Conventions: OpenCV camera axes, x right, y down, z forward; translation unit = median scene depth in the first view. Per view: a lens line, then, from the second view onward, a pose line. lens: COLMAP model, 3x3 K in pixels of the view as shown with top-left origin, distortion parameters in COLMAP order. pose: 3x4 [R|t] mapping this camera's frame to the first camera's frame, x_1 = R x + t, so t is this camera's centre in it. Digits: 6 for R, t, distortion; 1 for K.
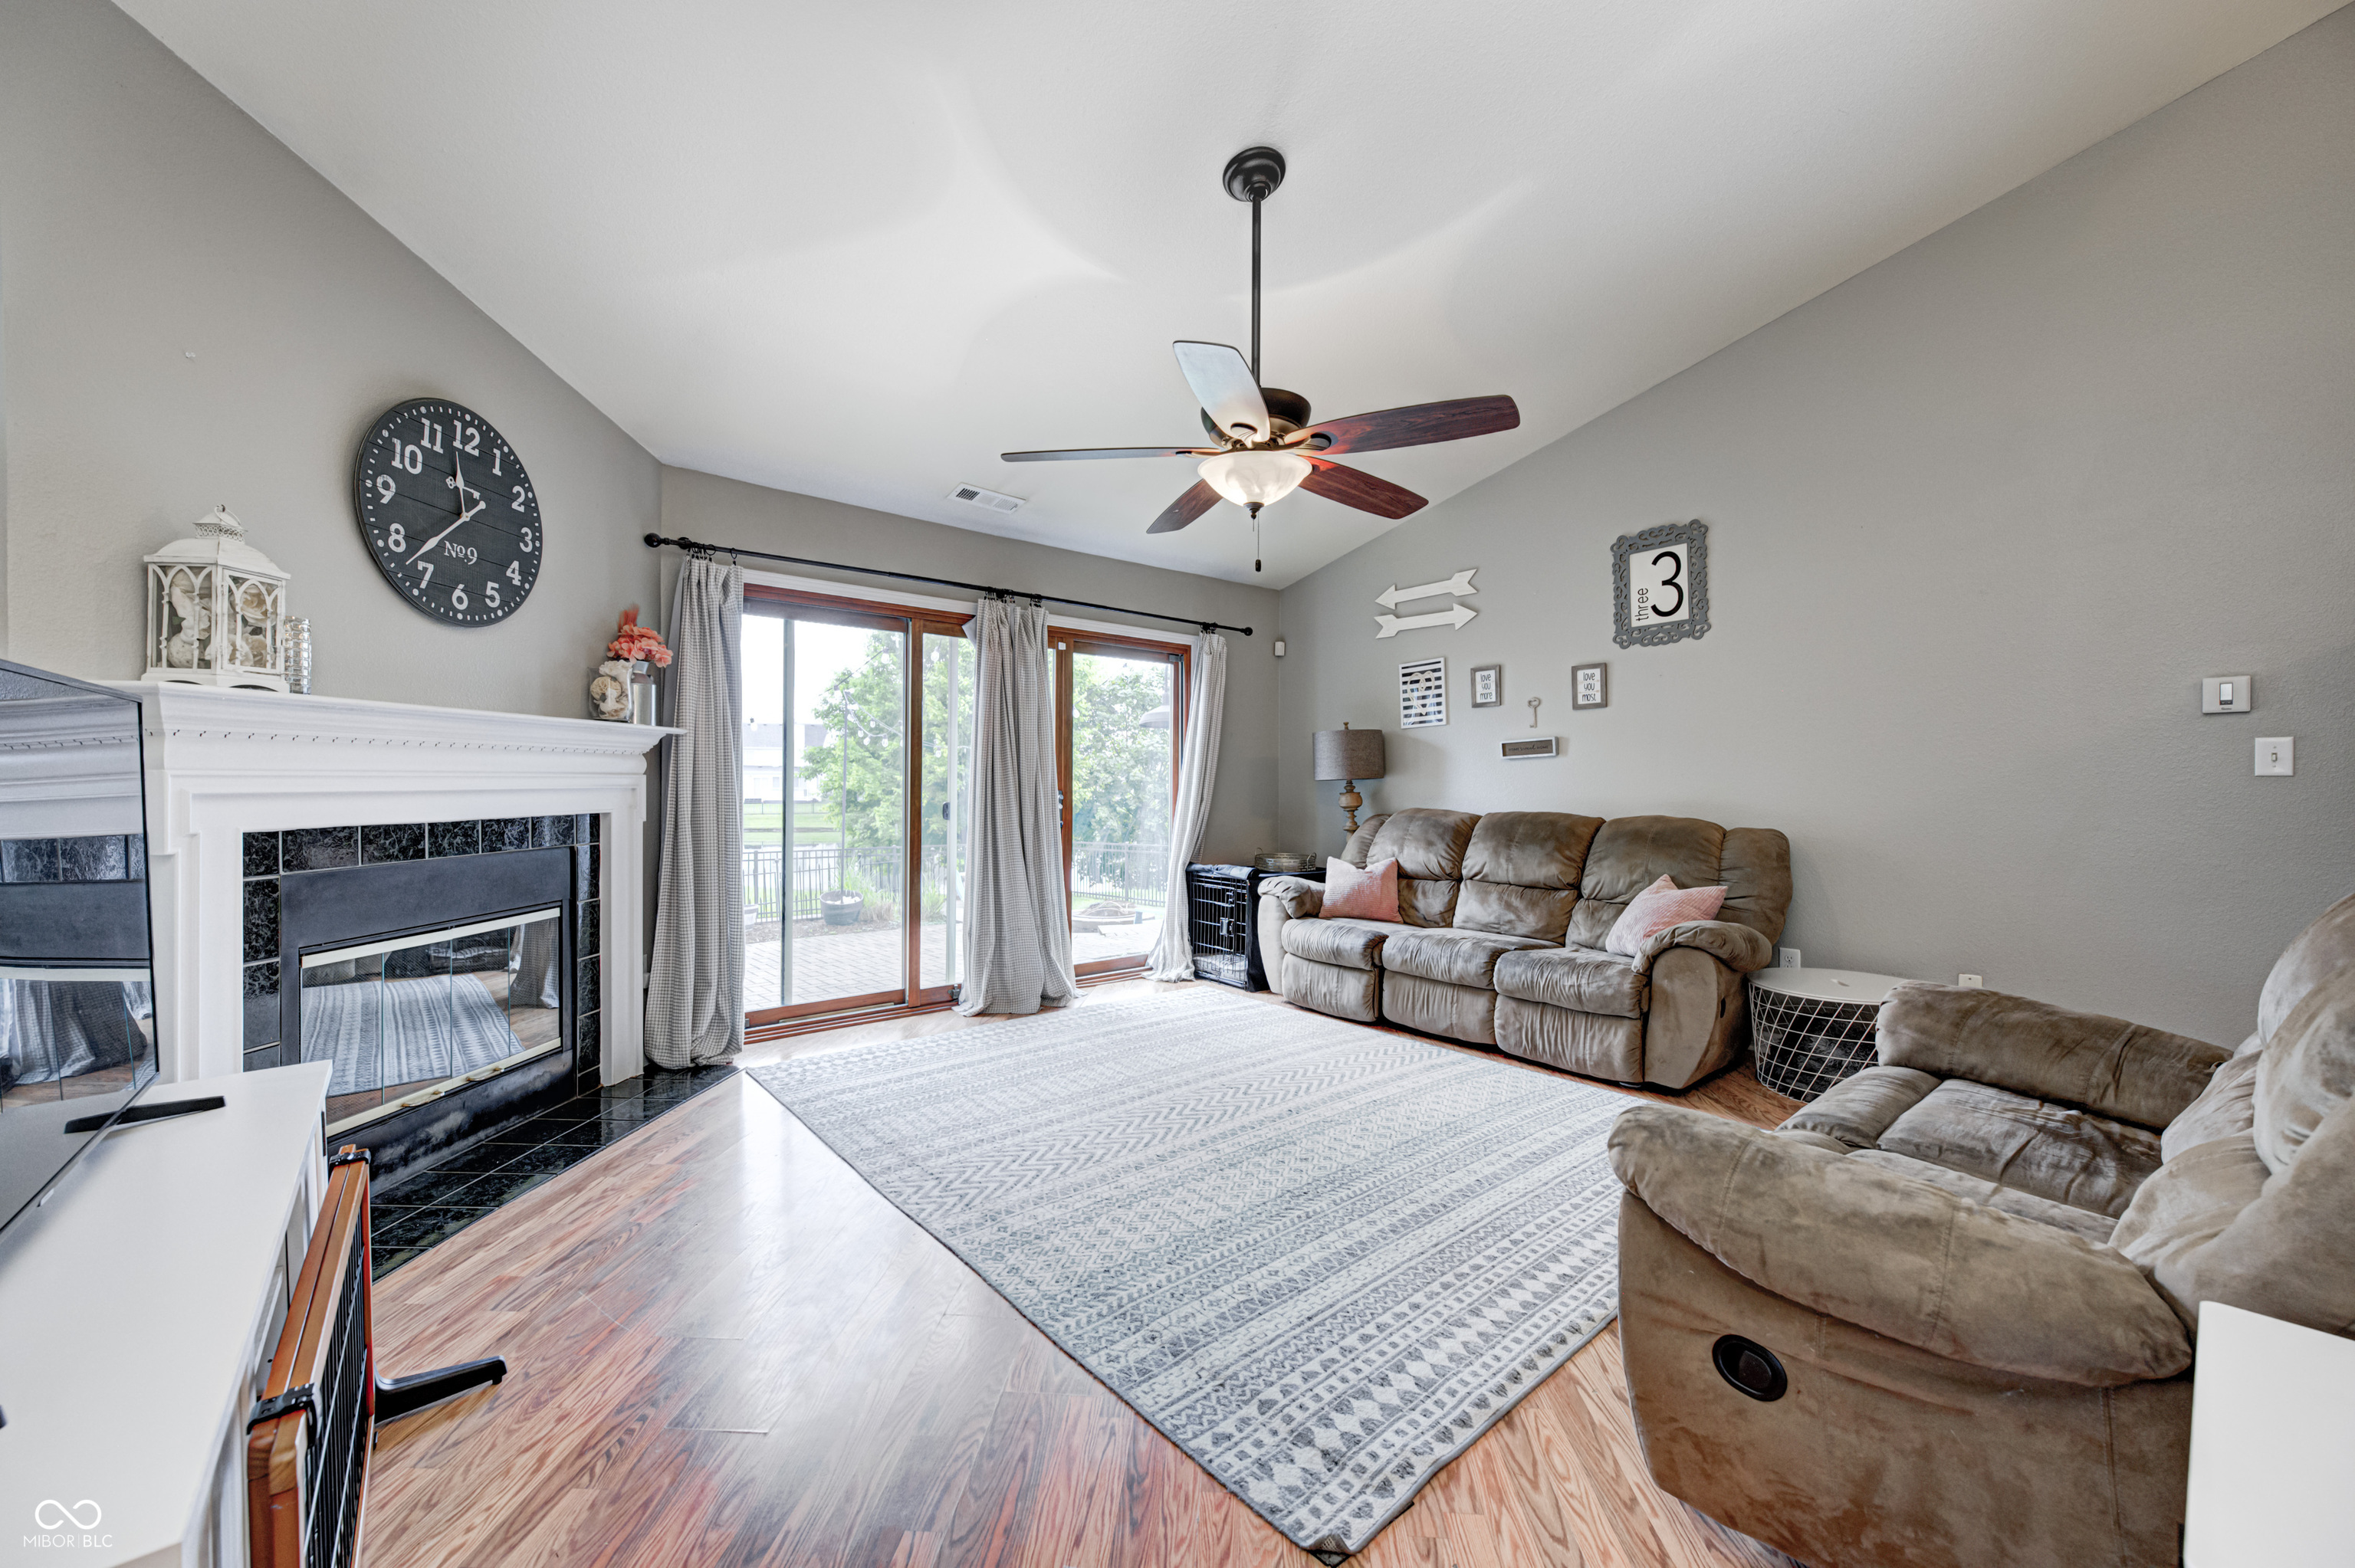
lens RADIAL K [[927.1, 0, 1171.6], [0, 927.1, 781.4], [0, 0, 1]] dist [-0.000886, 0.000041]
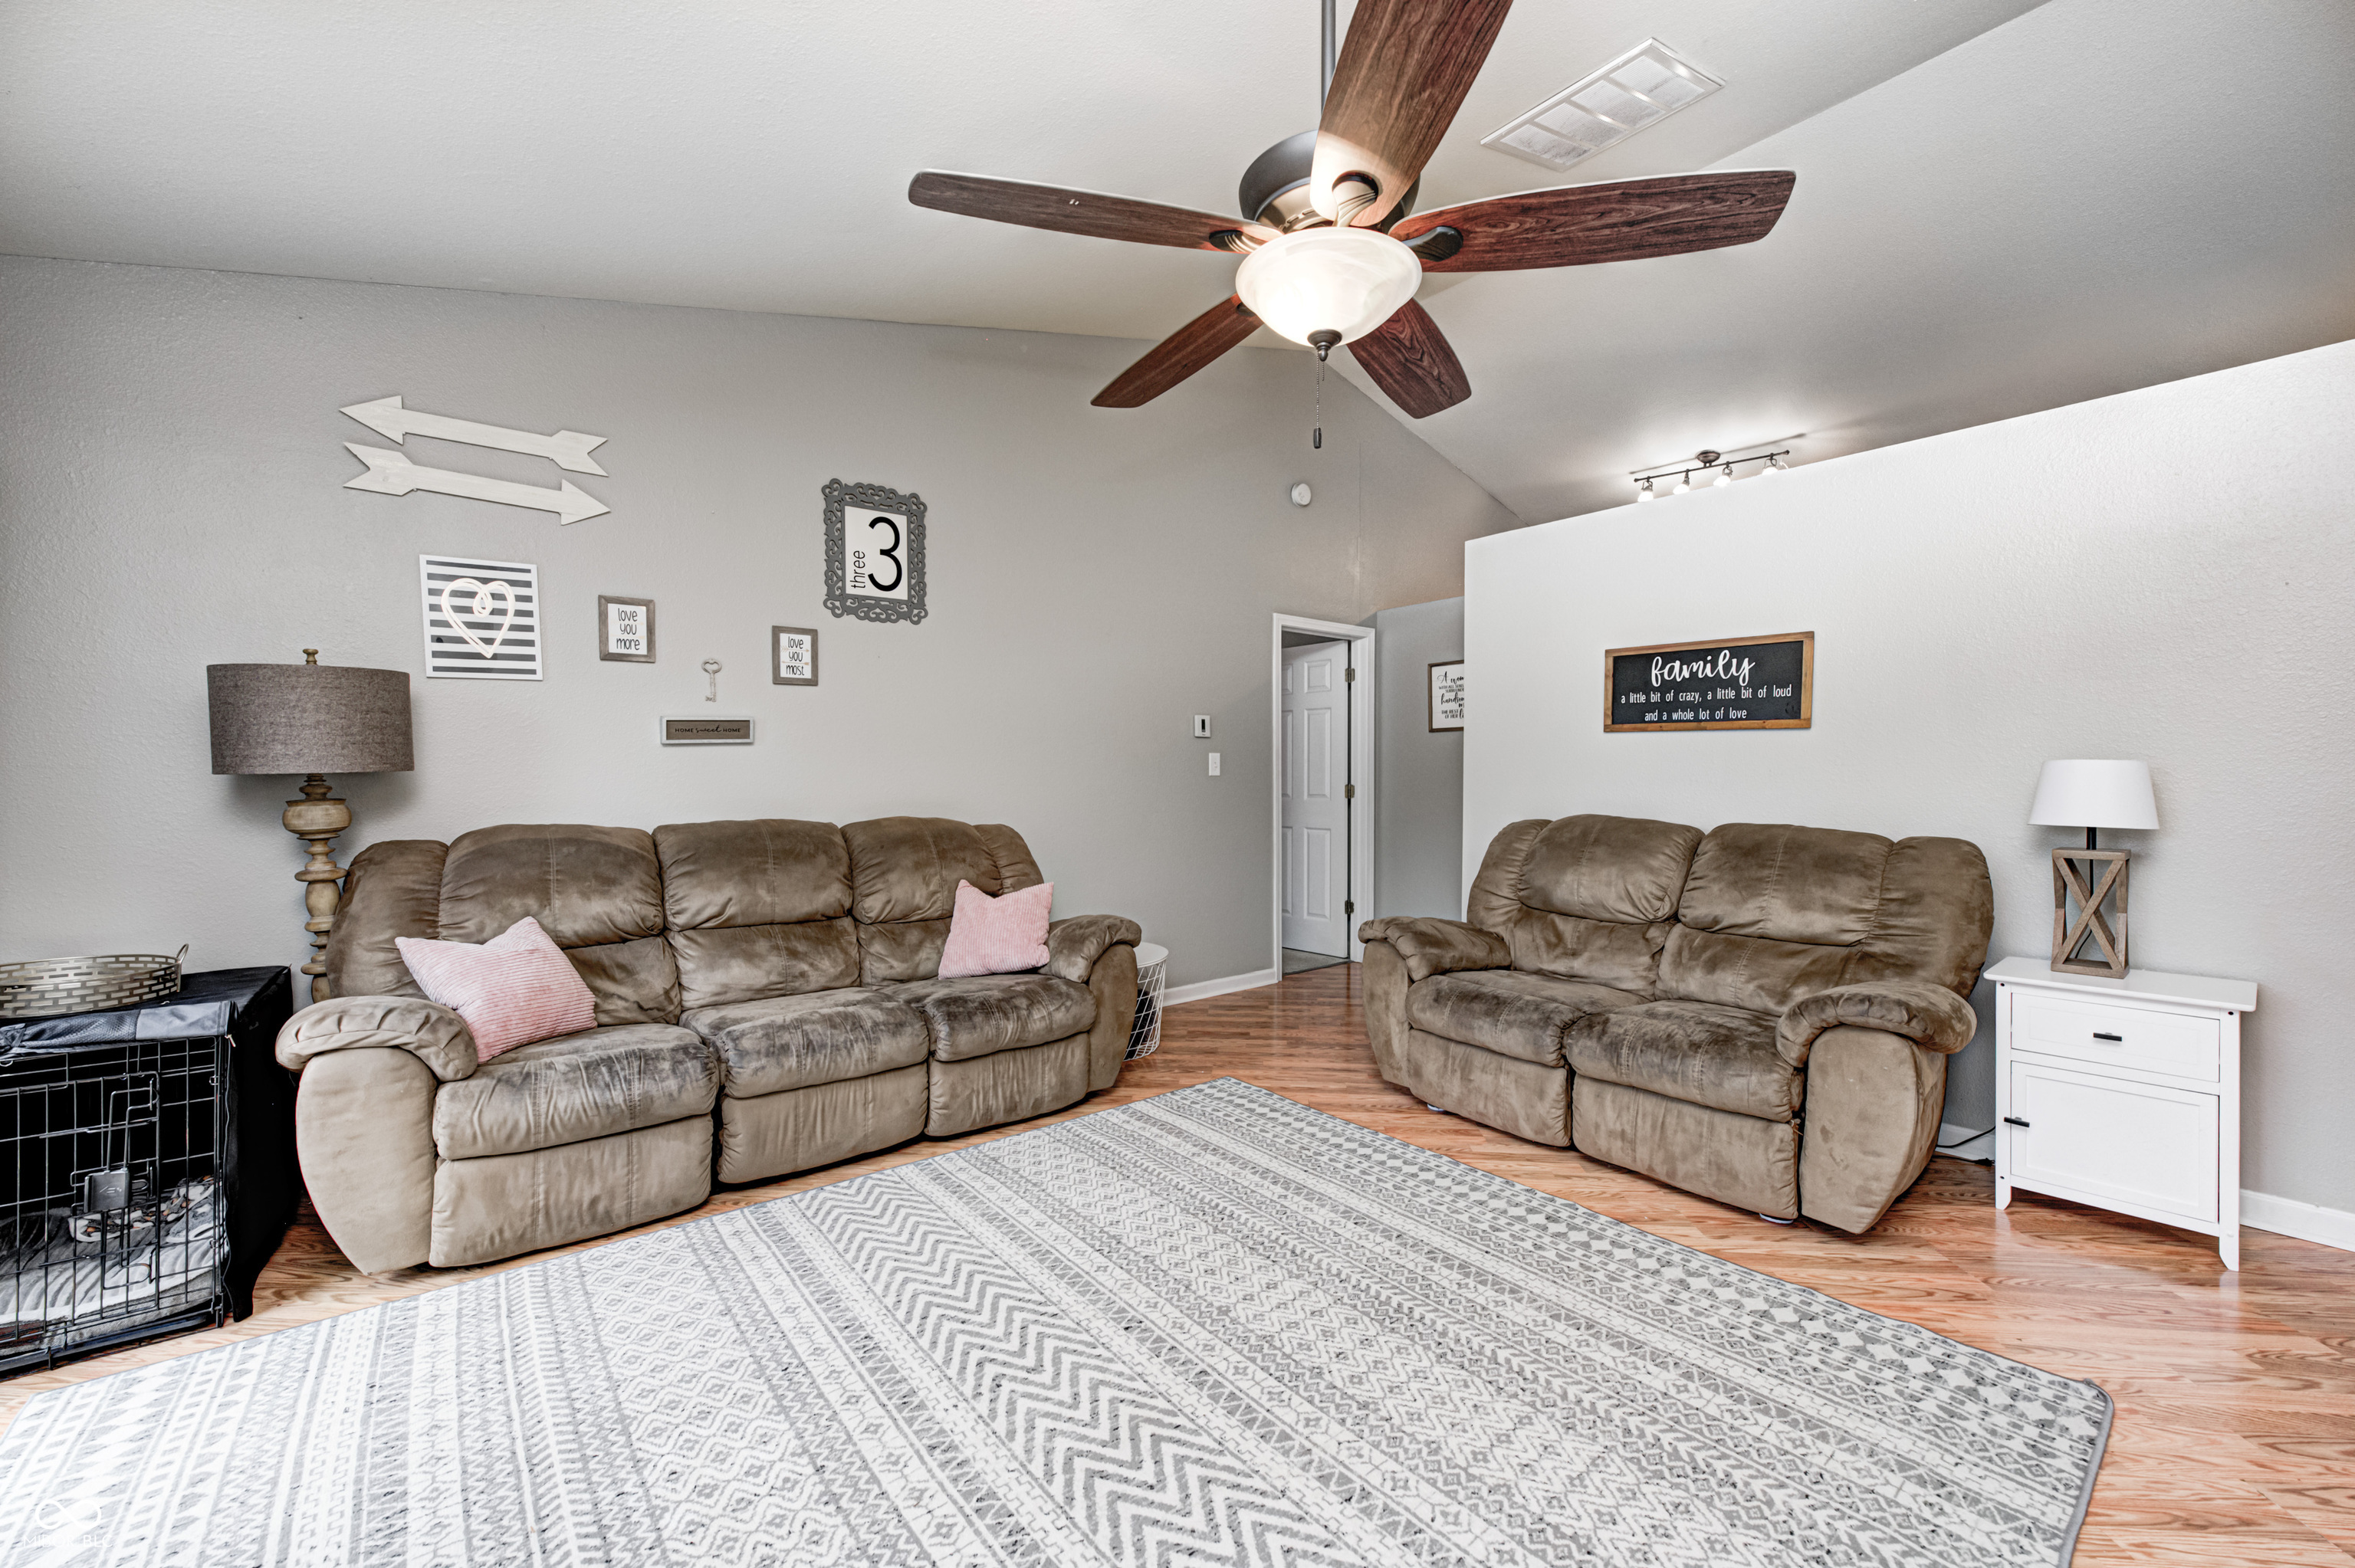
lens RADIAL K [[927.1, 0, 1169.6], [0, 927.1, 792.6], [0, 0, 1]] dist [-0.000886, 0.000041]
pose [[0.010197, -0.018213, 0.999782, -0.343116], [-0.006175, 0.999814, 0.018276, -0.003717], [-0.999929, -0.006360, 0.010083, 0.705760]]
